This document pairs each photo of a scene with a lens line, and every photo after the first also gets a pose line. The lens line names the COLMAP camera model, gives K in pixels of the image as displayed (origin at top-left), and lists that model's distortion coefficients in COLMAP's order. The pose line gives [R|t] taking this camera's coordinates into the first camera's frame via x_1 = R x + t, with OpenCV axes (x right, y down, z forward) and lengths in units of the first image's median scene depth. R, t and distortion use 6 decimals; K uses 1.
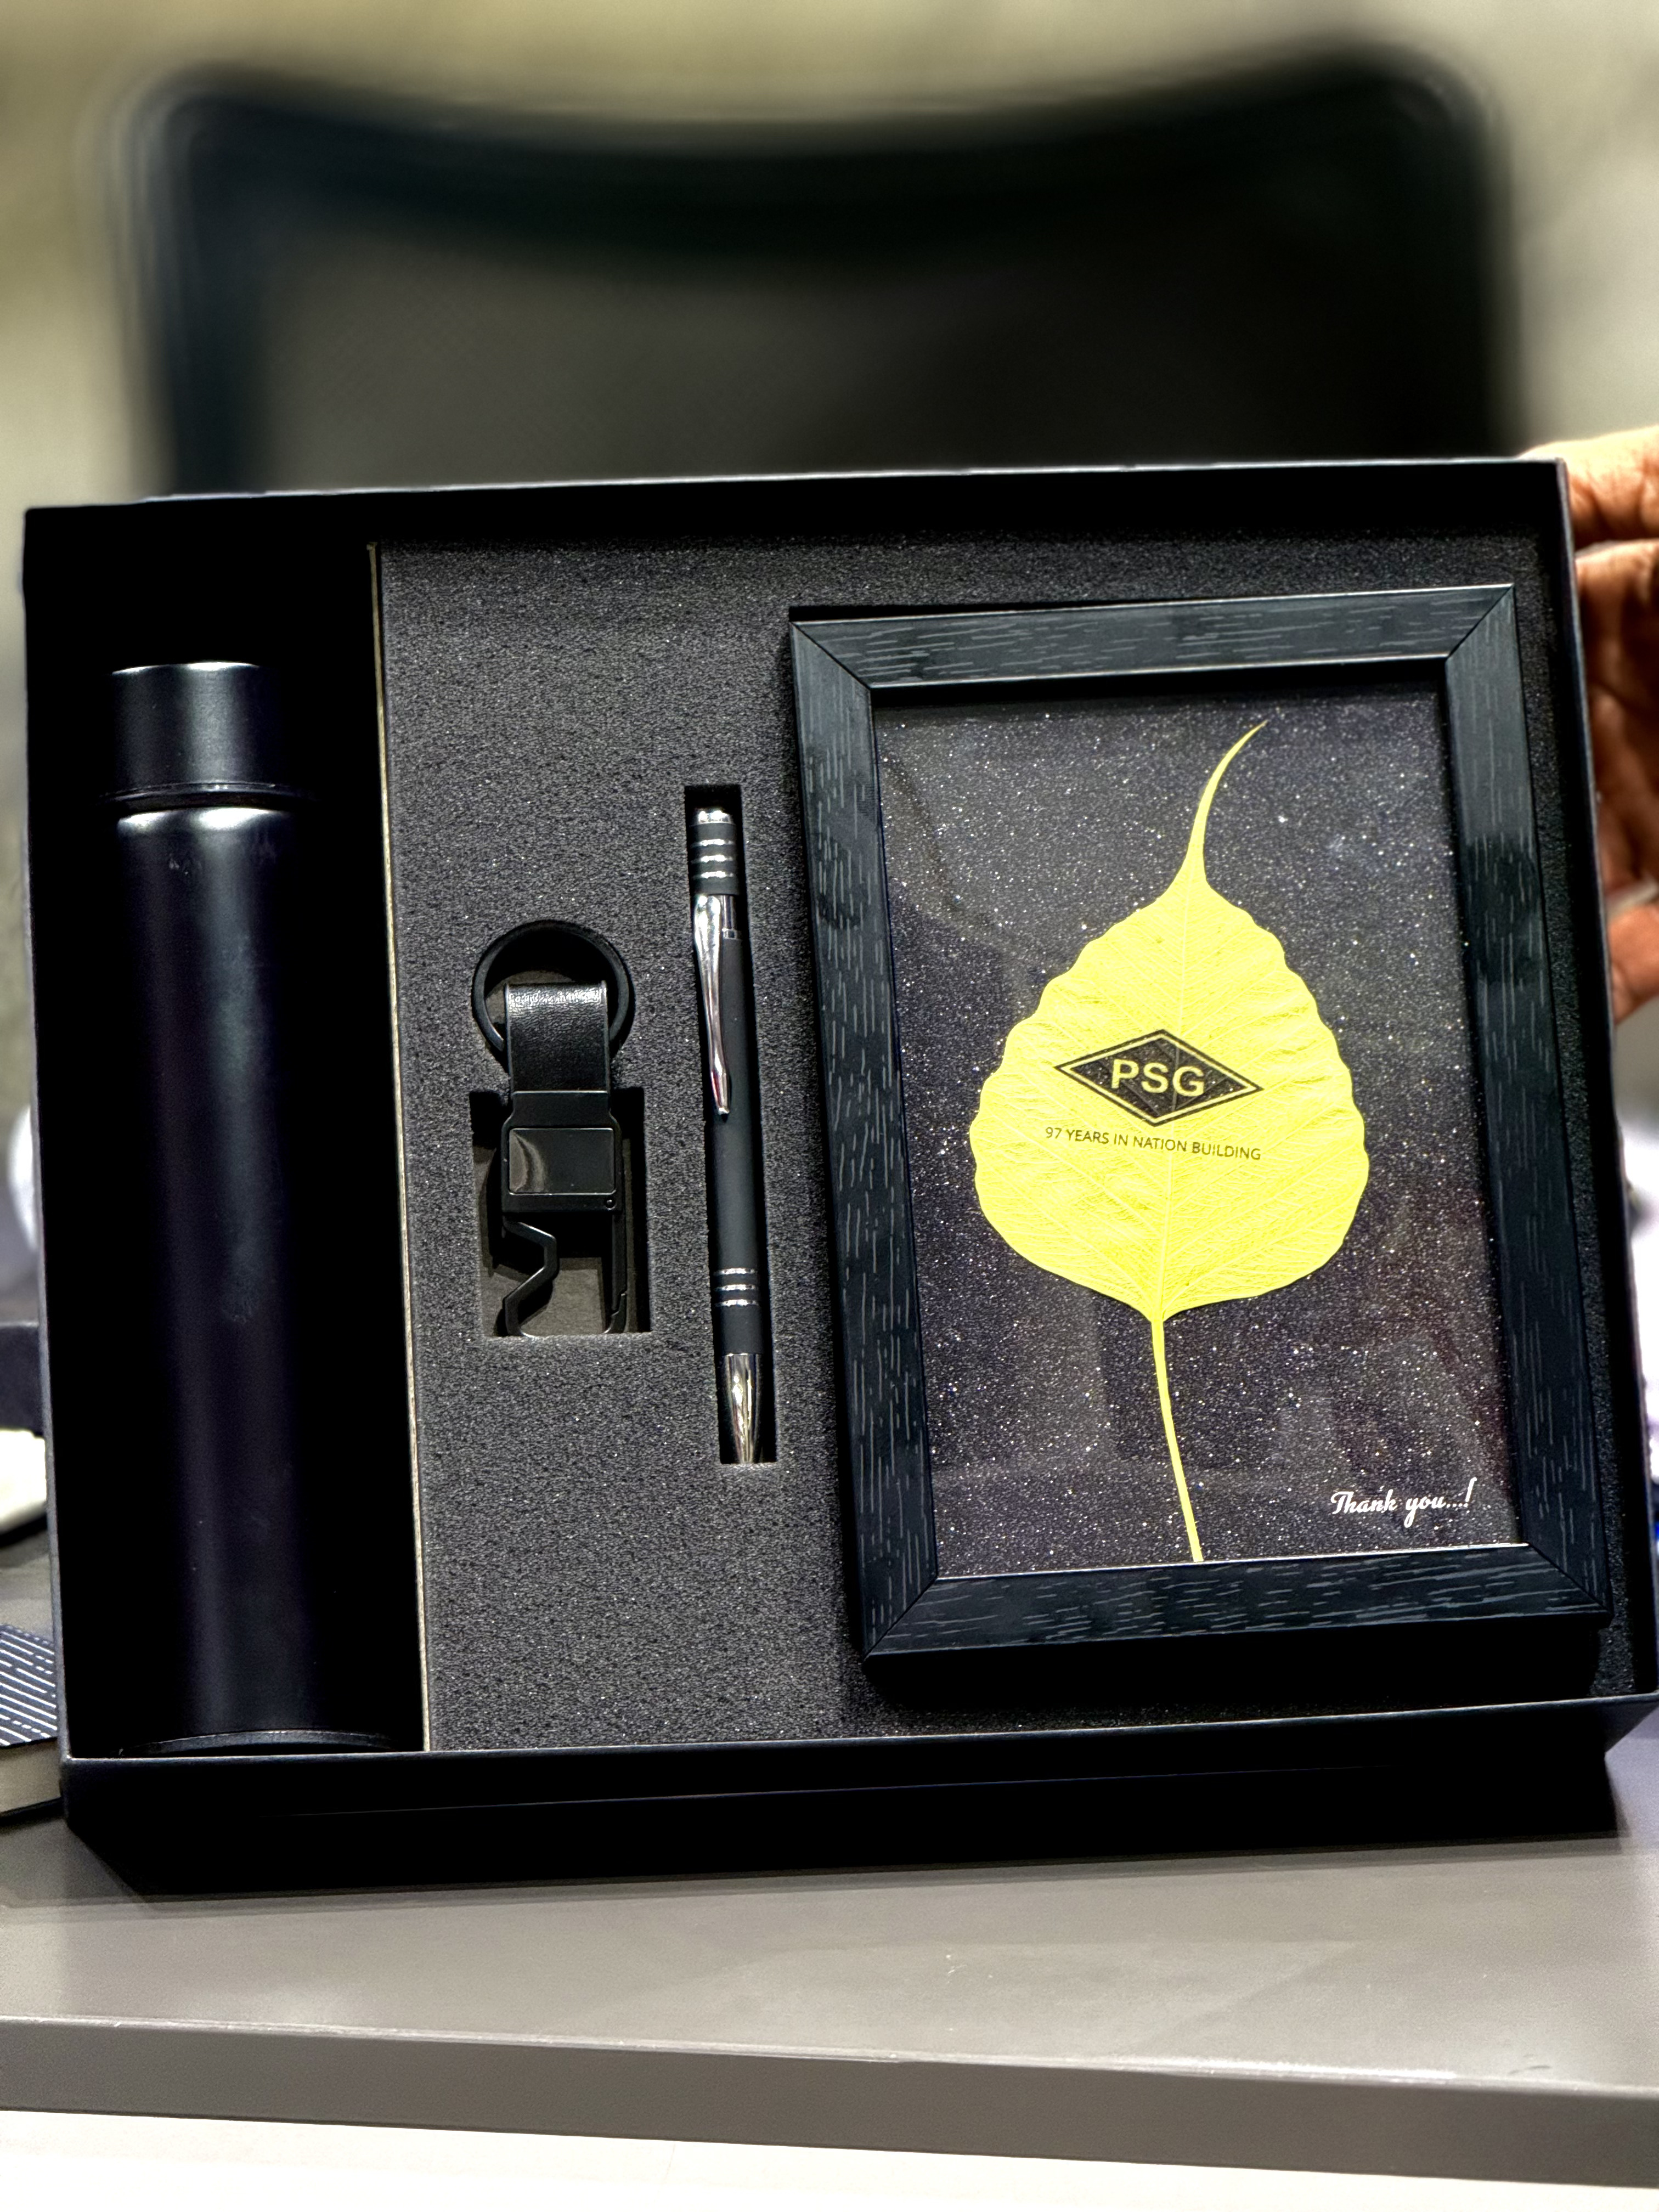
lens RADIAL K [[7736.4, 0, 829.5], [0, 7736.4, 1106.0], [0, 0, 1]] dist [-0.281195, -1.088937]
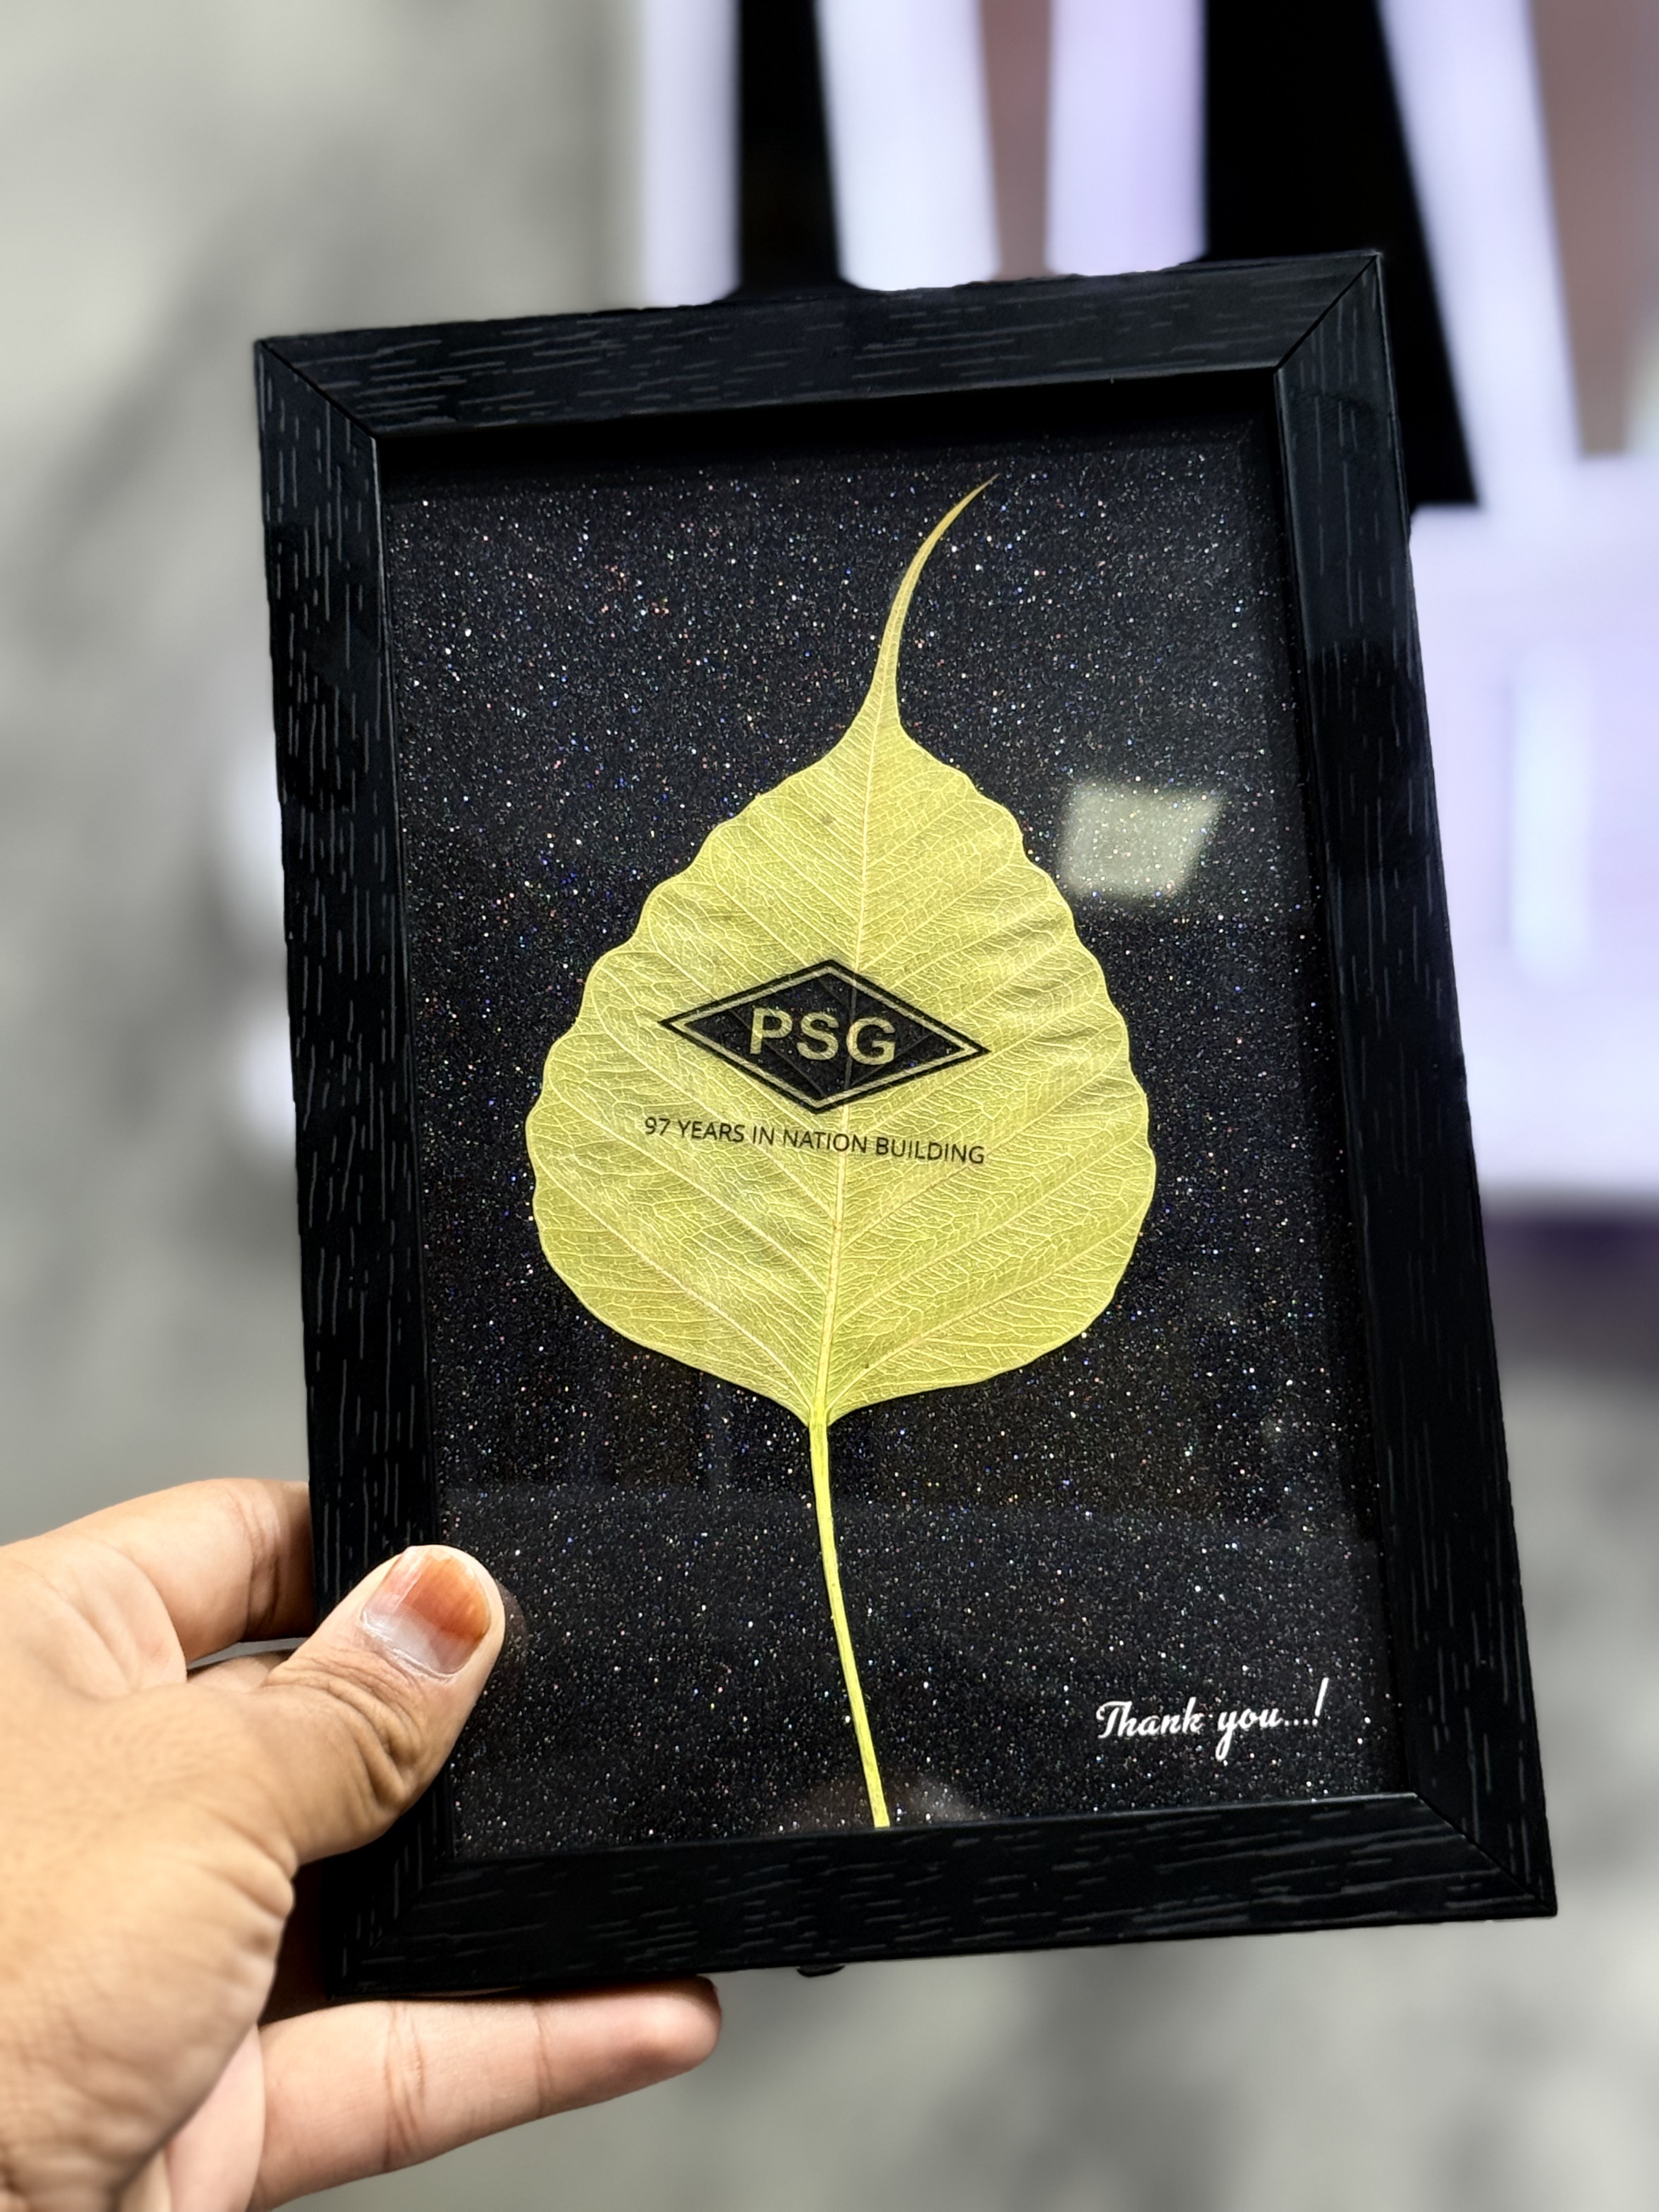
lens RADIAL K [[5199.3, 0, 829.5], [0, 5199.3, 1106.0], [0, 0, 1]] dist [0.000782, -0.038619]
pose [[0.998931, -0.016590, -0.043155, 0.061386], [0.017900, 0.999385, 0.030149, -0.010784], [0.042628, -0.030890, 0.998613, 0.573772]]
